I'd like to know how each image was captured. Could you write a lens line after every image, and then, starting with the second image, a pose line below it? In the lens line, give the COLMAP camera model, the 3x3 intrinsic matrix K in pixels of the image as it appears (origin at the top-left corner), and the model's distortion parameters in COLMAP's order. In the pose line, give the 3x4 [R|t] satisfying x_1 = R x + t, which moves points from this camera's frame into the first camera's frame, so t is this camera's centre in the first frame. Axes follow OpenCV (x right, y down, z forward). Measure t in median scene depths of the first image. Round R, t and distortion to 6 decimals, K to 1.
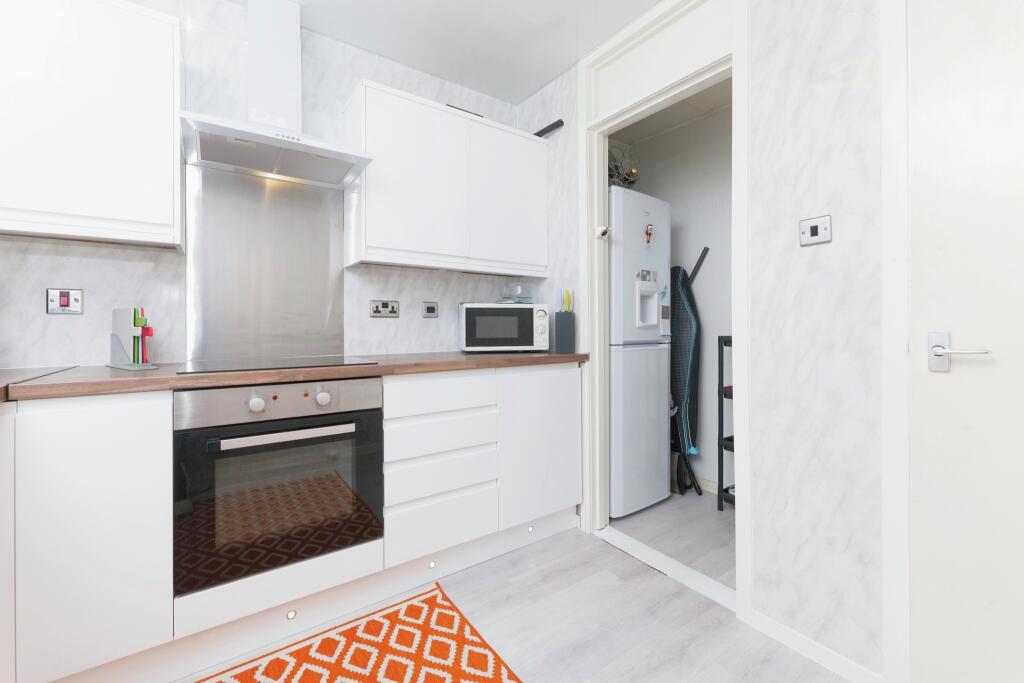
lens RADIAL K [[416.8, 0, 508.2], [0, 416.8, 324.9], [0, 0, 1]] dist [-0.002924, -0.000264]
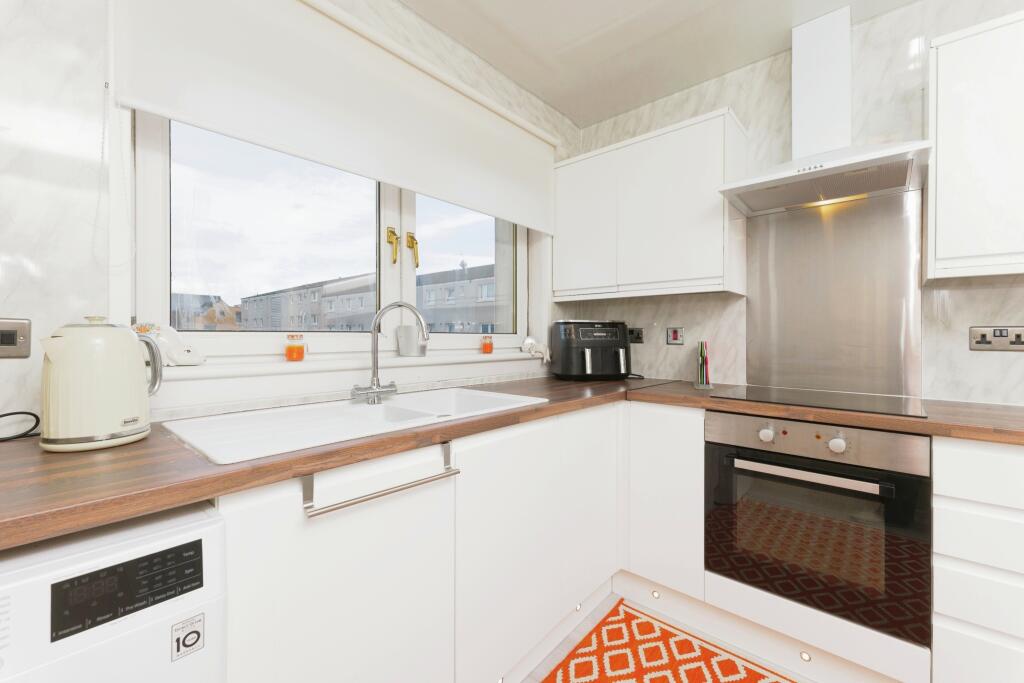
lens RADIAL K [[421.0, 0, 517.7], [0, 421.0, 336.6], [0, 0, 1]] dist [-0.000666, -0.000092]
pose [[0.236943, 0.002847, -0.971519, 0.265299], [-0.002216, 0.999995, 0.002390, -0.057628], [0.971521, 0.001587, 0.236948, 0.092155]]
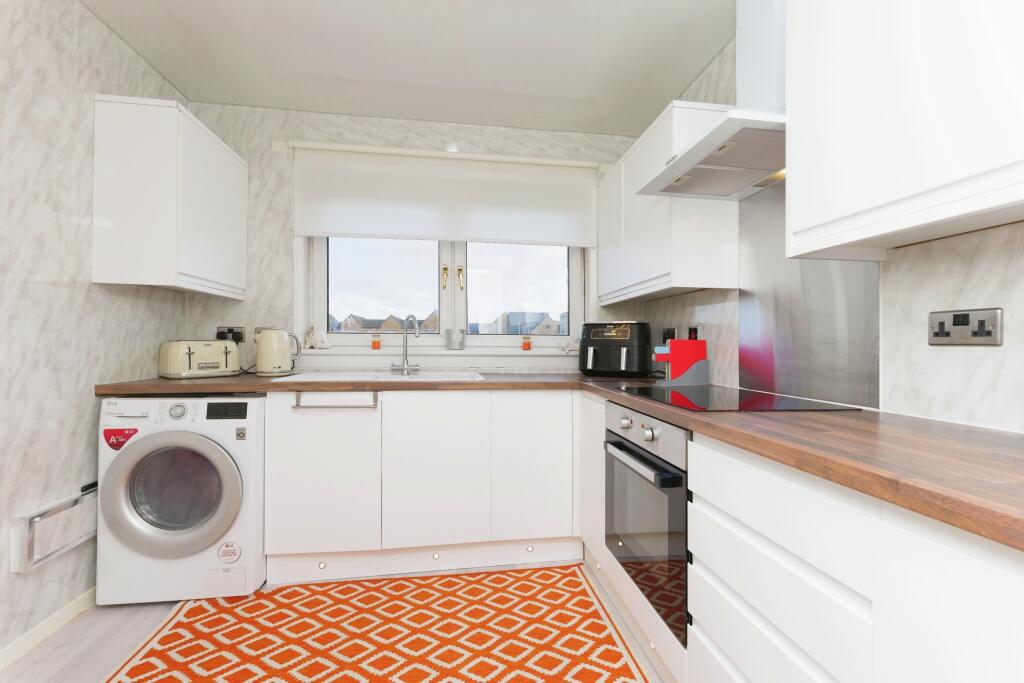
lens RADIAL K [[419.6, 0, 508.8], [0, 419.6, 343.8], [0, 0, 1]] dist [-0.000762, 0.000169]
pose [[-0.456562, -0.001289, -0.889691, 0.502971], [-0.003689, 0.999993, 0.000444, -0.025525], [0.889684, 0.003485, -0.456563, 1.076792]]
